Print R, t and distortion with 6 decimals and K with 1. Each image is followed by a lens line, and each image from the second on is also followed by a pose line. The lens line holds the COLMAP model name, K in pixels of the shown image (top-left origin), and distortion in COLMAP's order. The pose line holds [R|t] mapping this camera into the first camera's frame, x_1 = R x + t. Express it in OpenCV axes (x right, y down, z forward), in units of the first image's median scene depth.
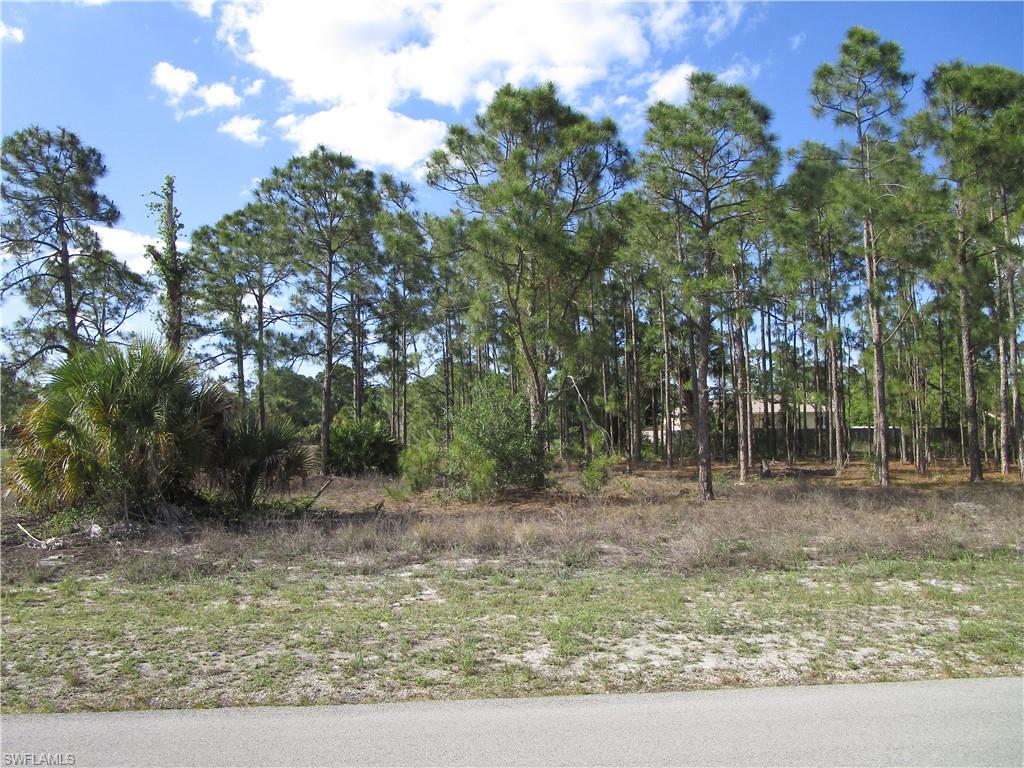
lens RADIAL K [[730.3, 0, 512.0], [0, 730.3, 384.0], [0, 0, 1]] dist [0.004179, -0.030321]
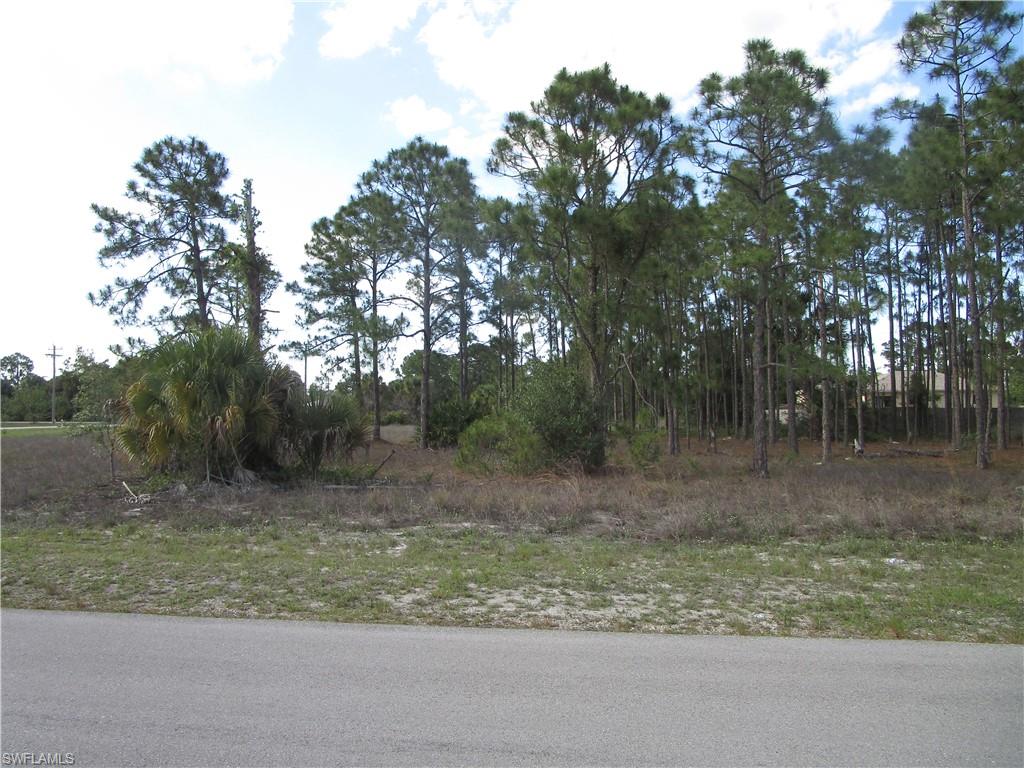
lens RADIAL K [[730.3, 0, 512.0], [0, 730.3, 384.0], [0, 0, 1]] dist [0.004179, -0.030321]
pose [[0.979832, 0.000273, -0.199824, 0.095516], [0.005649, 0.999561, 0.029068, 0.000577], [0.199744, -0.029610, 0.979401, -0.020123]]
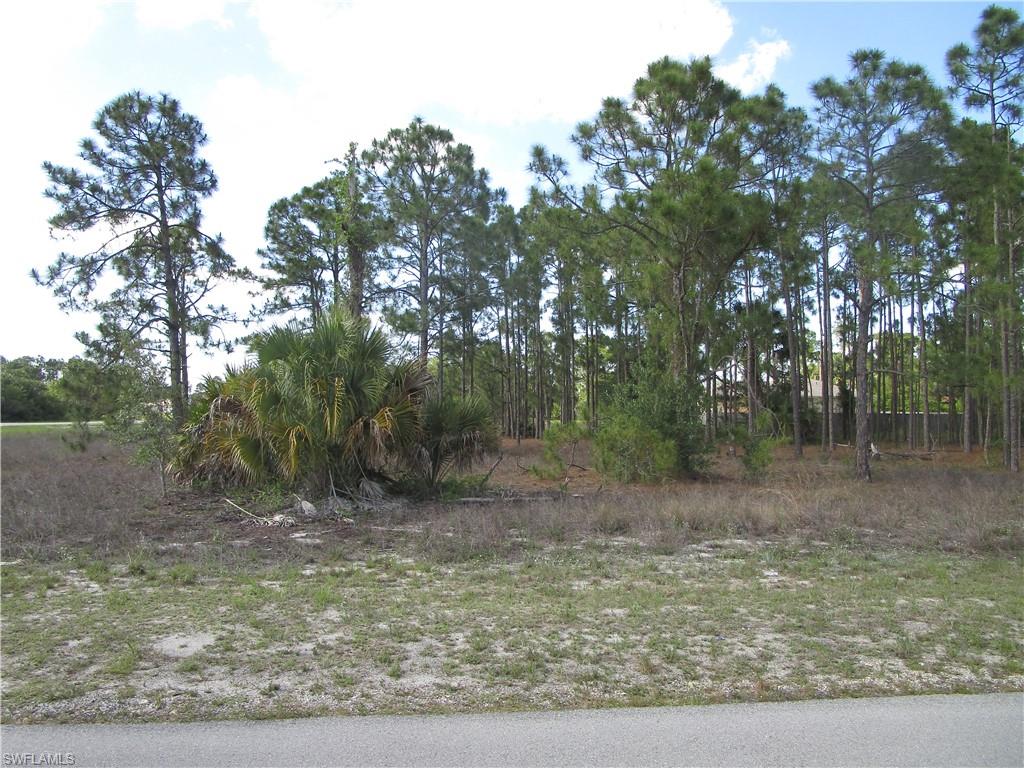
lens RADIAL K [[730.3, 0, 512.0], [0, 730.3, 384.0], [0, 0, 1]] dist [0.004179, -0.030321]
pose [[0.999874, 0.012794, 0.009426, -0.159933], [-0.013051, 0.999530, 0.027724, 0.002546], [-0.009067, -0.027844, 0.999571, 0.010749]]
